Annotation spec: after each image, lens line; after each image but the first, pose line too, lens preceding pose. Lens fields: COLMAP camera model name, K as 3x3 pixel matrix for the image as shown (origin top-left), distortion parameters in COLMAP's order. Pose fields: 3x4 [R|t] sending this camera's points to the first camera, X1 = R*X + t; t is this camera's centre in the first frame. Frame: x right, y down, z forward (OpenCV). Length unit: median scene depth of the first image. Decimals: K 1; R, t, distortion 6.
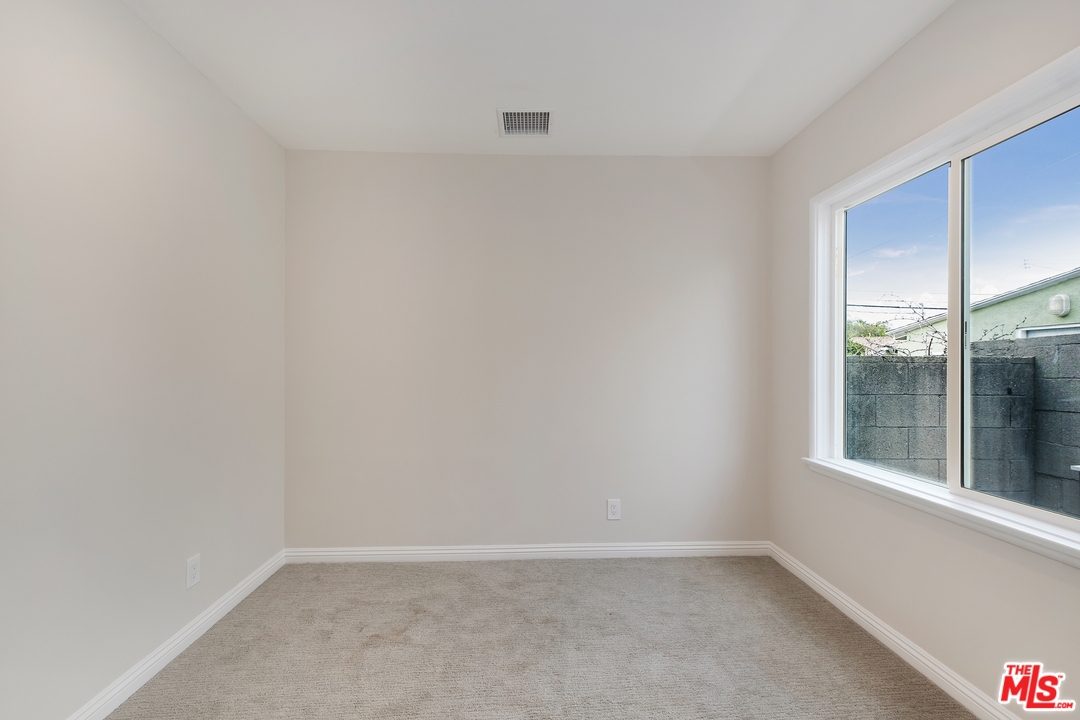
lens RADIAL K [[467.6, 0, 541.1], [0, 467.6, 365.9], [0, 0, 1]] dist [0.010387, 0.000345]
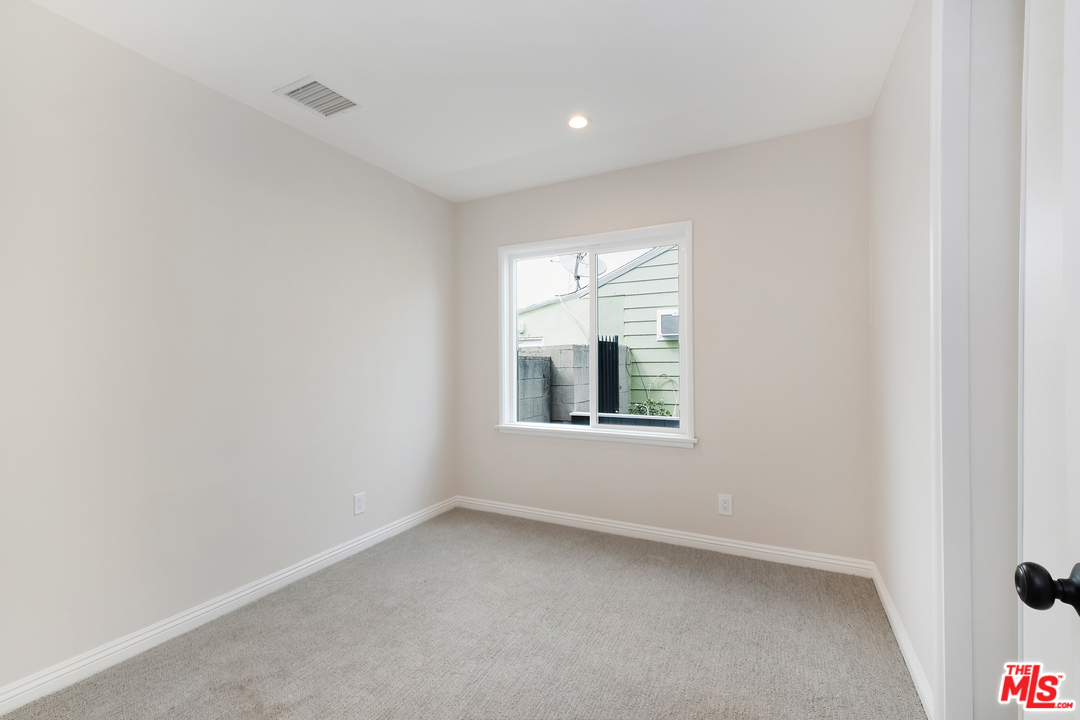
lens RADIAL K [[467.6, 0, 539.1], [0, 467.6, 357.3], [0, 0, 1]] dist [0.010387, 0.000345]
pose [[0.492289, 0.004815, 0.870418, -0.554385], [0.008543, 0.999910, -0.010363, 0.002712], [-0.870390, 0.012537, 0.492204, 0.158148]]
